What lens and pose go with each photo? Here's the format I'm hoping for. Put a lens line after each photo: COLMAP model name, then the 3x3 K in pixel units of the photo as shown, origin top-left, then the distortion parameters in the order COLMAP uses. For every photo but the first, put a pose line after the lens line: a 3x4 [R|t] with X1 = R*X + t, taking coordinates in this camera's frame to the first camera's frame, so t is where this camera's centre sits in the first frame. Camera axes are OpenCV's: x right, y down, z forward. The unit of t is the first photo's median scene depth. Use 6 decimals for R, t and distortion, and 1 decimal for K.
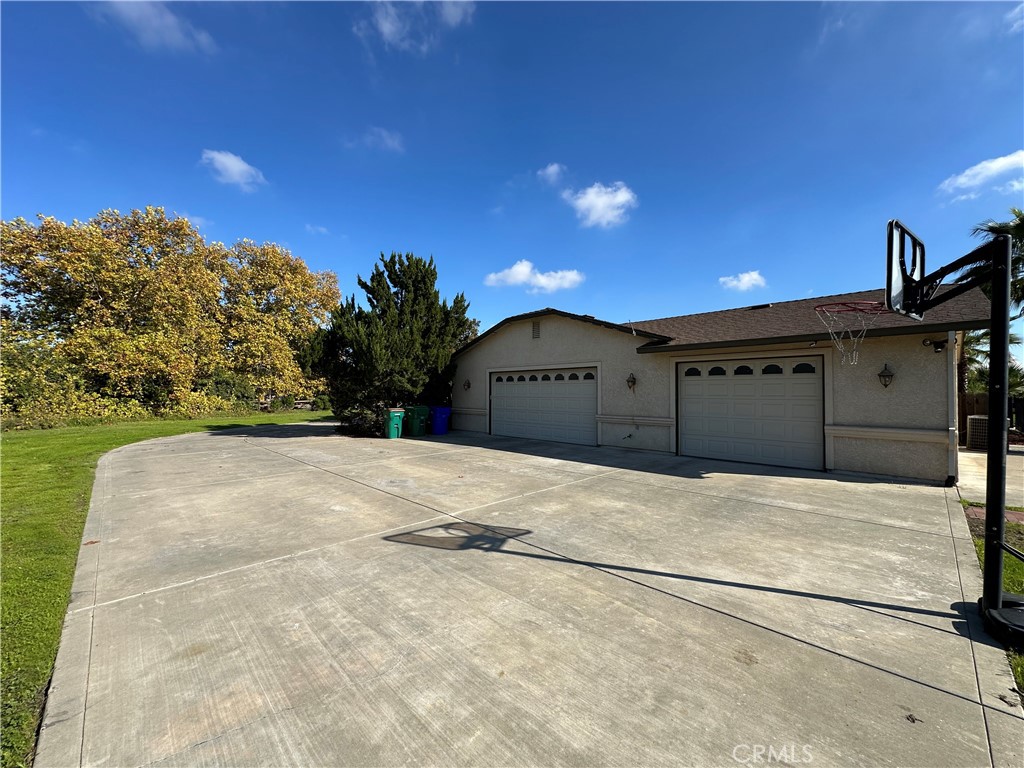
lens RADIAL K [[409.9, 0, 512.0], [0, 409.9, 384.0], [0, 0, 1]] dist [-0.002429, 0.000617]
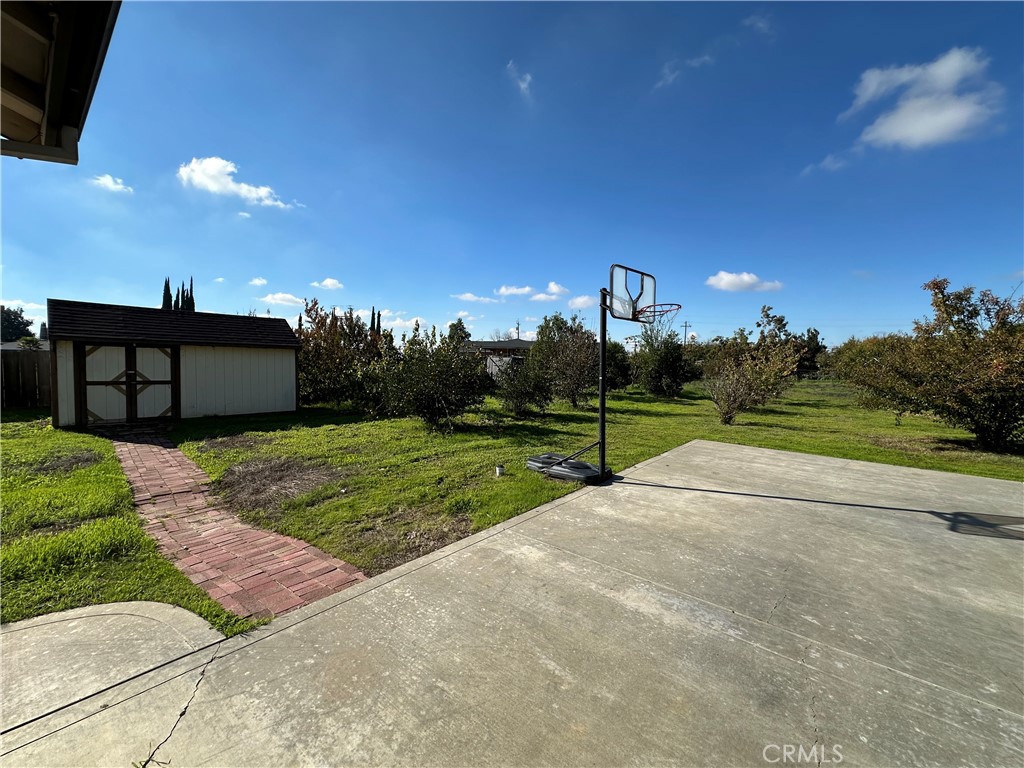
lens RADIAL K [[409.9, 0, 512.0], [0, 409.9, 384.0], [0, 0, 1]] dist [-0.002429, 0.000617]
pose [[-0.994599, -0.019612, -0.101918, 1.242217], [-0.022725, 0.999307, 0.029472, 0.038091], [0.101269, 0.031629, -0.994356, 2.002006]]
